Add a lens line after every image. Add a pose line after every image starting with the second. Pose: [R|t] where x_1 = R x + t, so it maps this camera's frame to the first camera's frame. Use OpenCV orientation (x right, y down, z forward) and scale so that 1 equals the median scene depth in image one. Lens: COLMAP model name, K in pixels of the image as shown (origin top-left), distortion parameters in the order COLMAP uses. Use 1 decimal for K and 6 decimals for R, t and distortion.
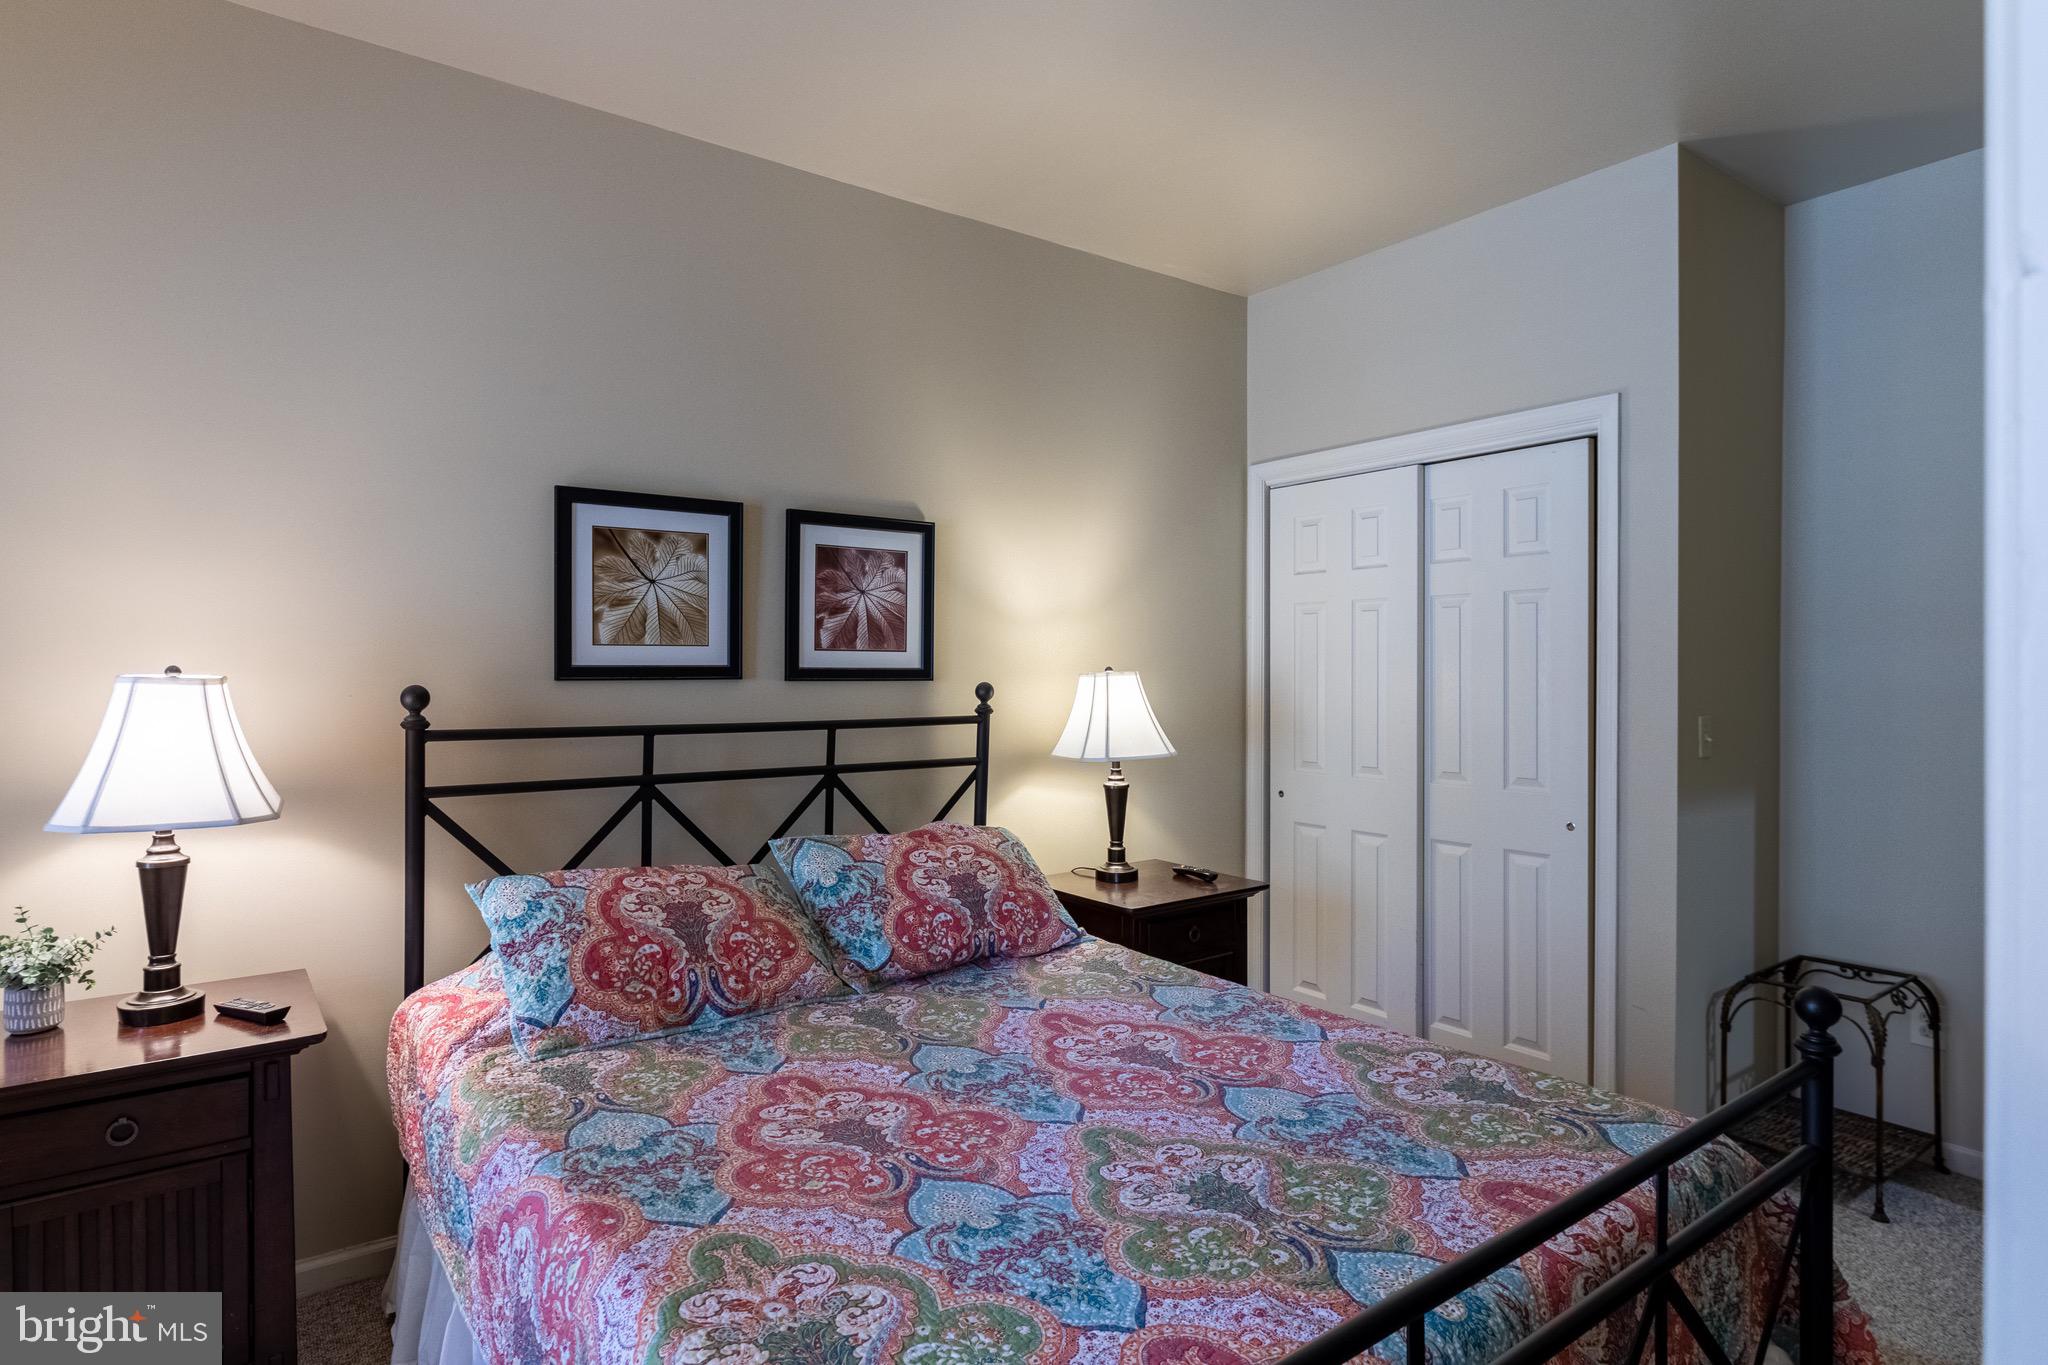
lens RADIAL K [[1078.7, 0, 985.1], [0, 1078.7, 672.9], [0, 0, 1]] dist [0.001513, -0.001061]
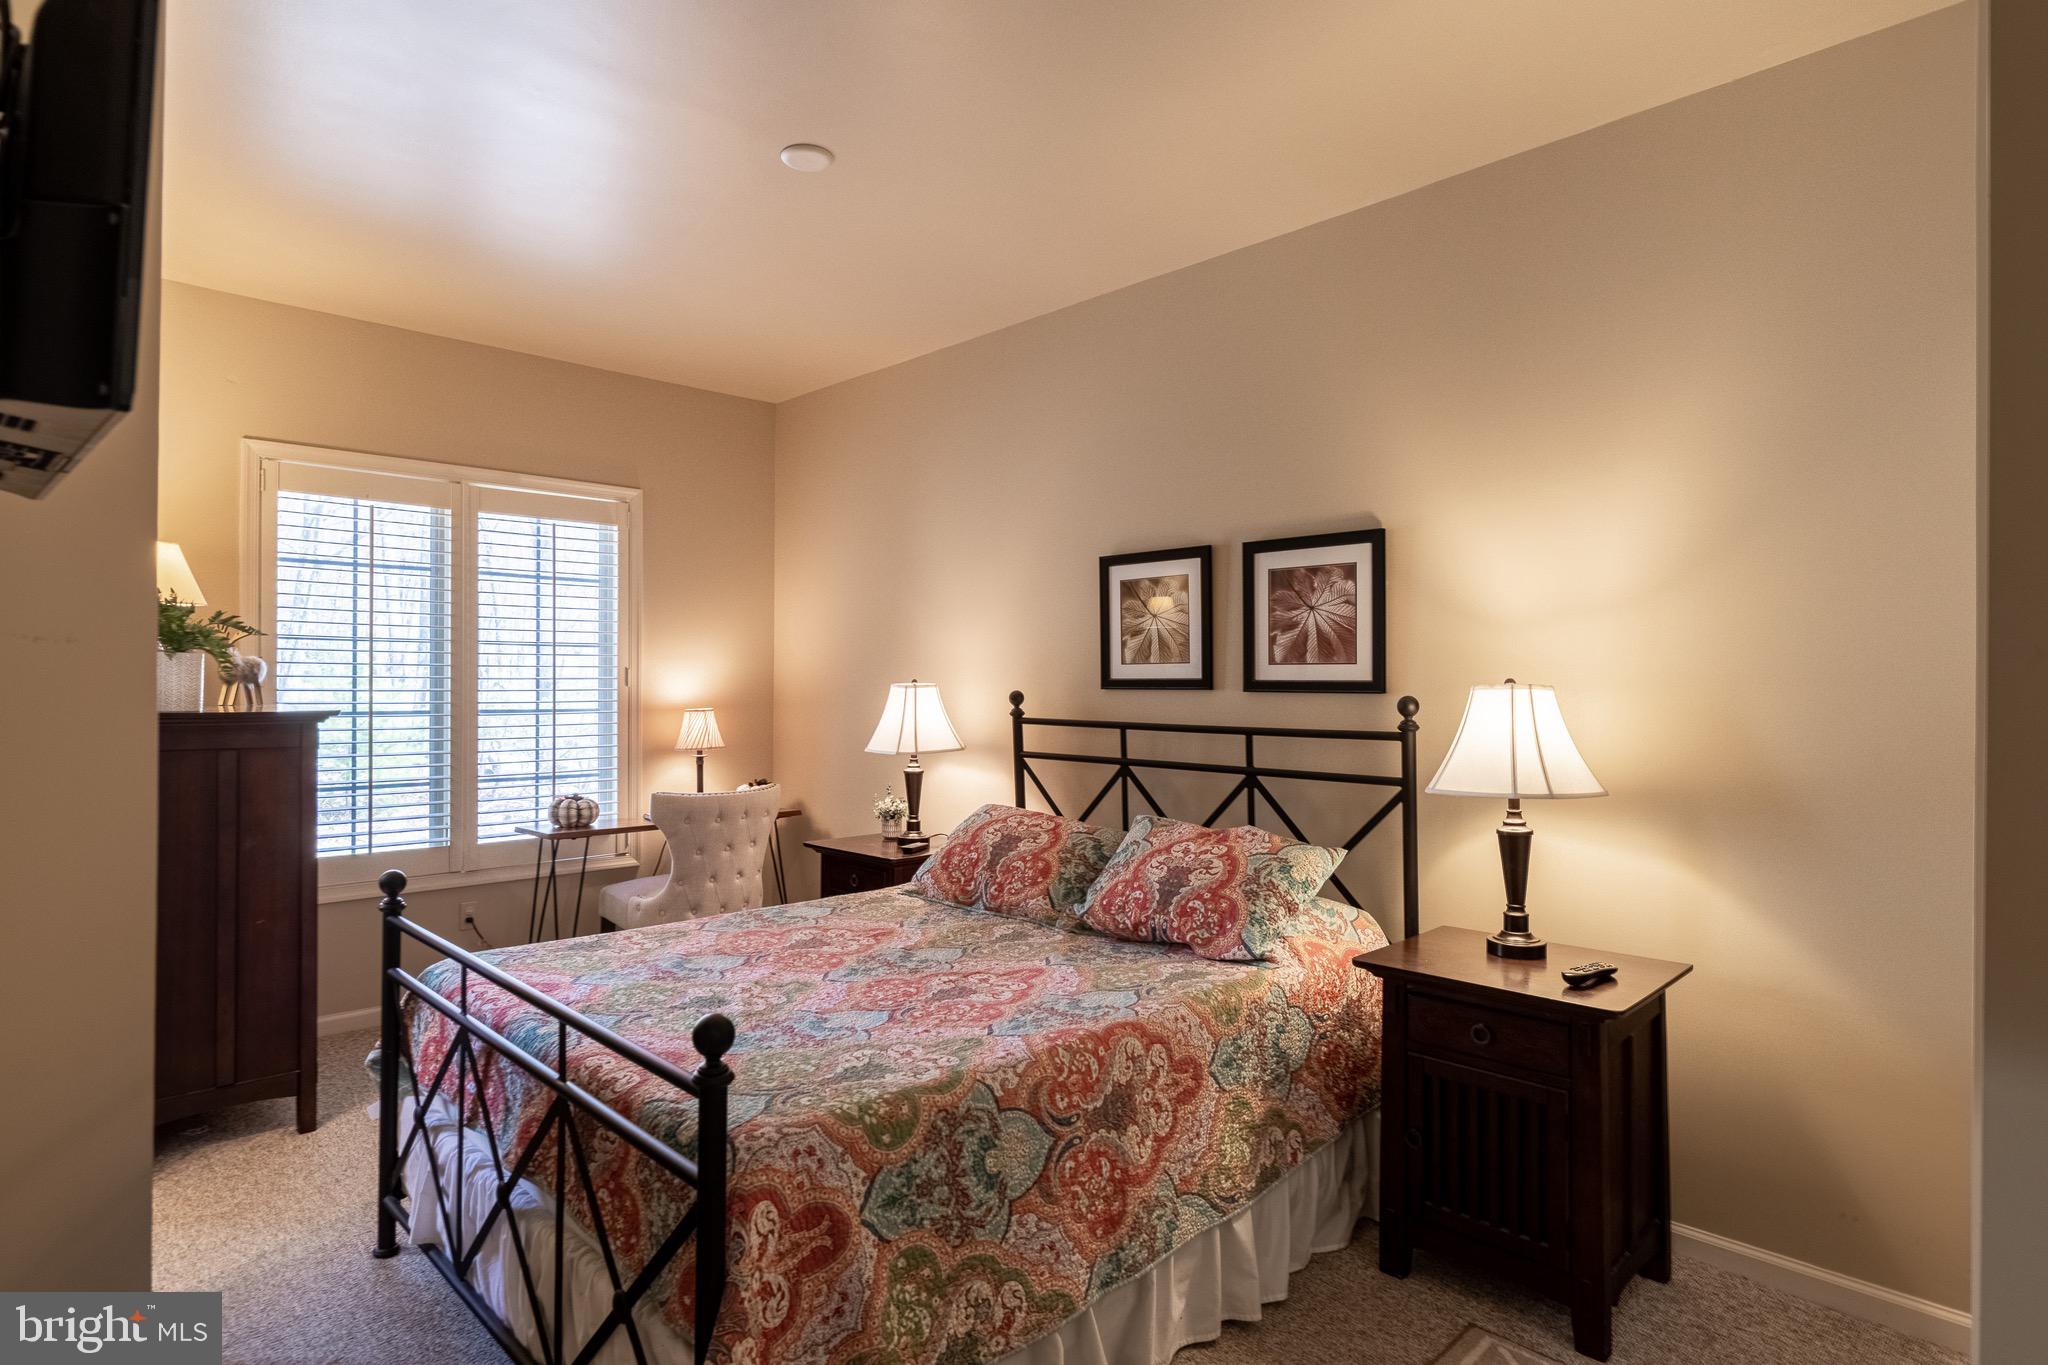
lens RADIAL K [[1078.7, 0, 1032.6], [0, 1078.7, 694.3], [0, 0, 1]] dist [0.001513, -0.001061]
pose [[0.166227, 0.015178, -0.985971, 1.031836], [-0.001164, 0.999884, 0.015196, -0.007980], [0.986087, -0.001379, 0.166225, 0.655440]]
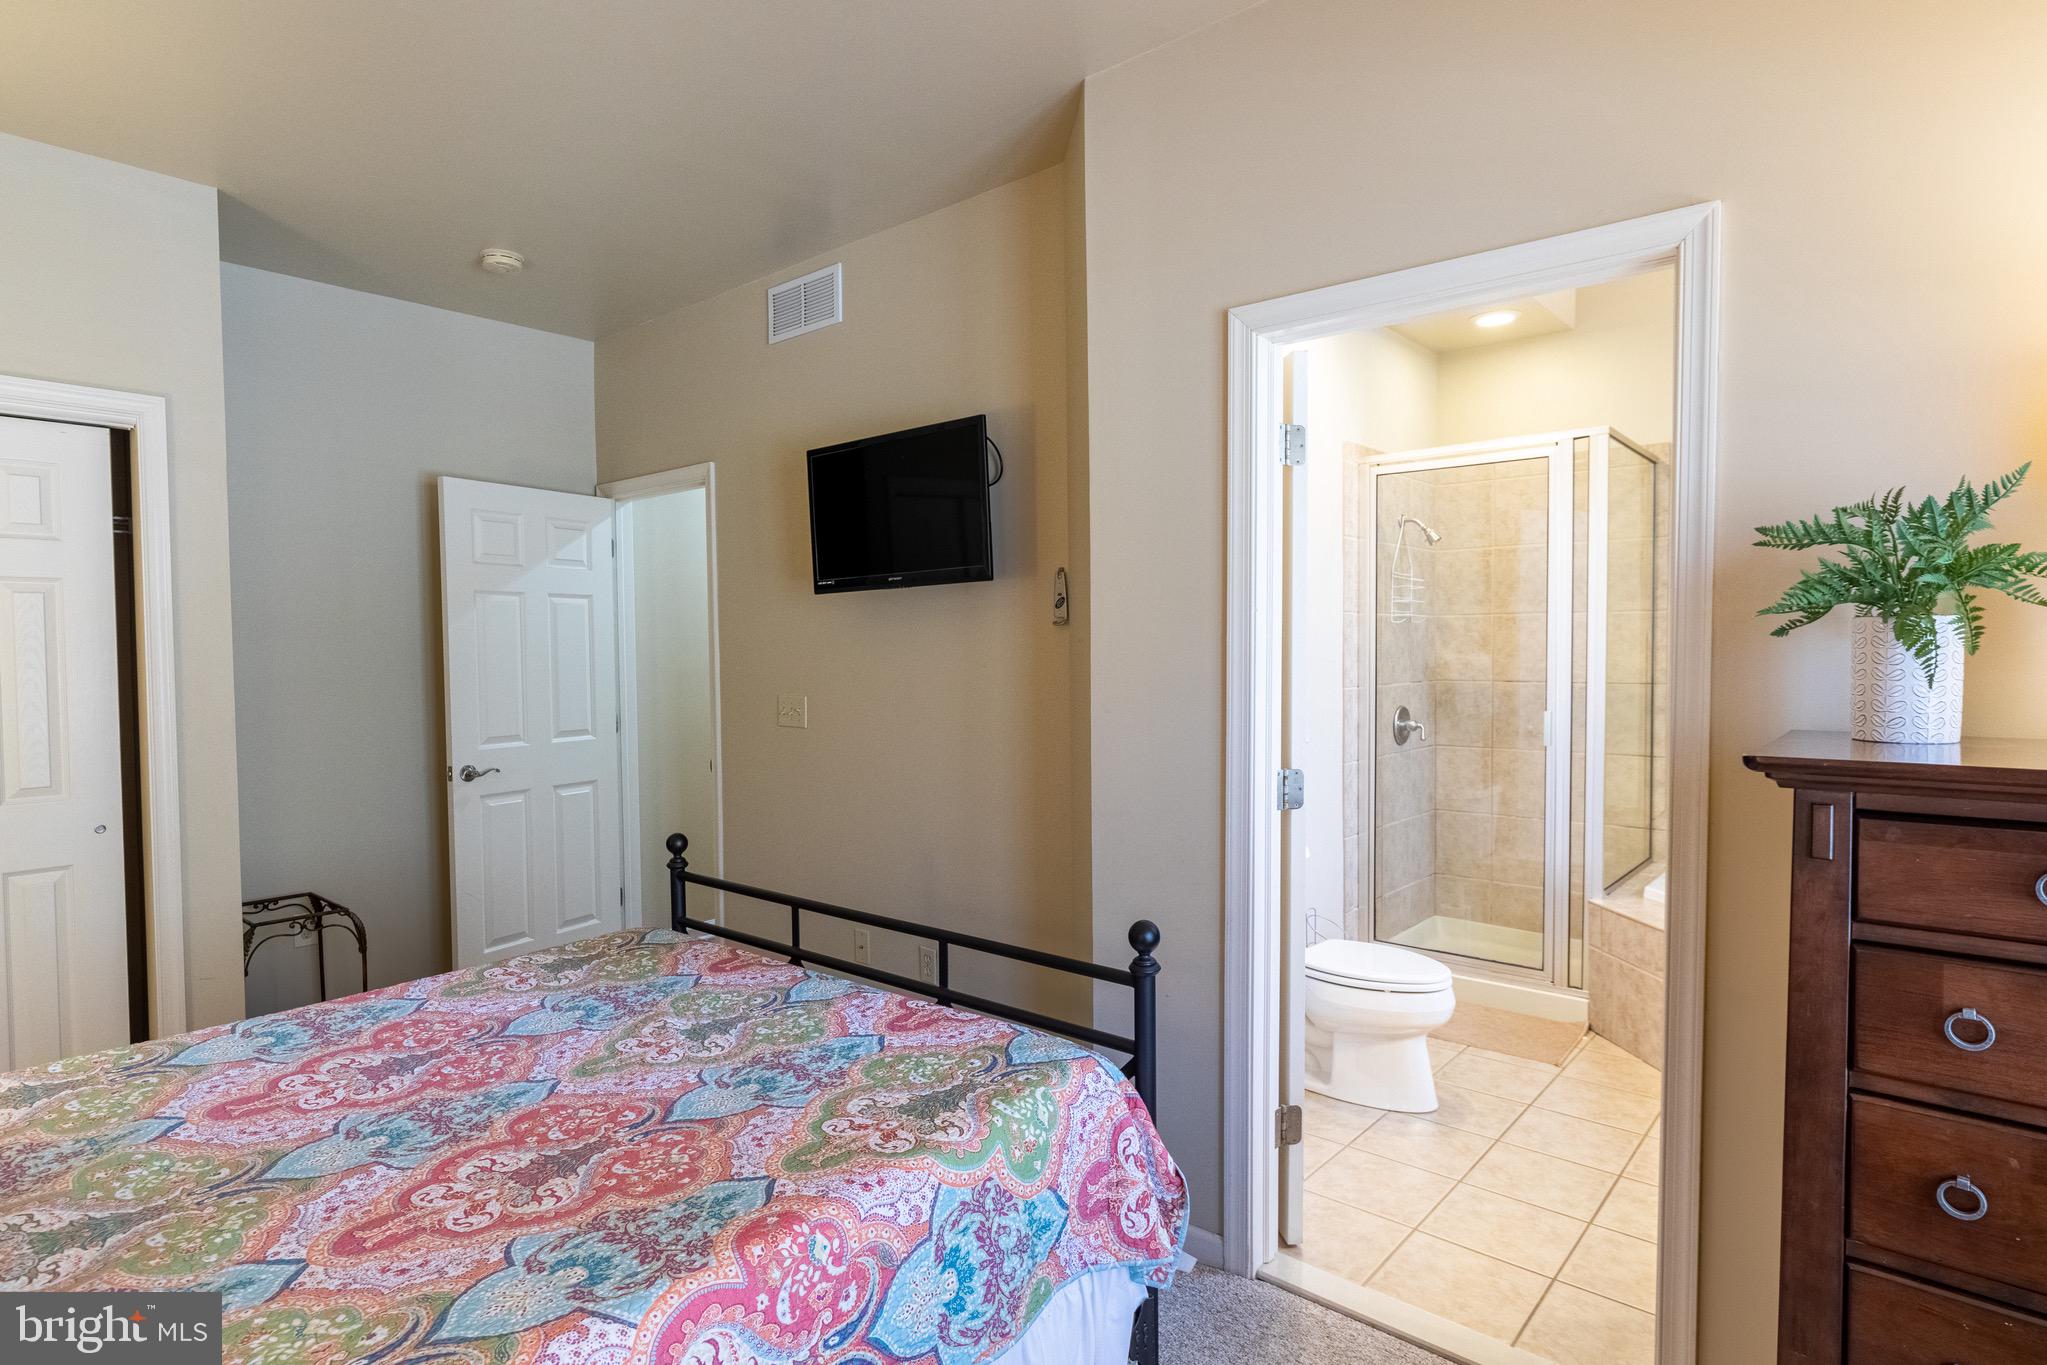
lens RADIAL K [[1078.1, 0, 1030.9], [0, 1078.1, 680.6], [0, 0, 1]] dist [0.001513, -0.001061]
pose [[-0.256909, -0.025774, 0.966092, -0.856429], [0.009705, 0.999525, 0.029247, -0.014141], [-0.966387, 0.016890, -0.256537, 0.635017]]
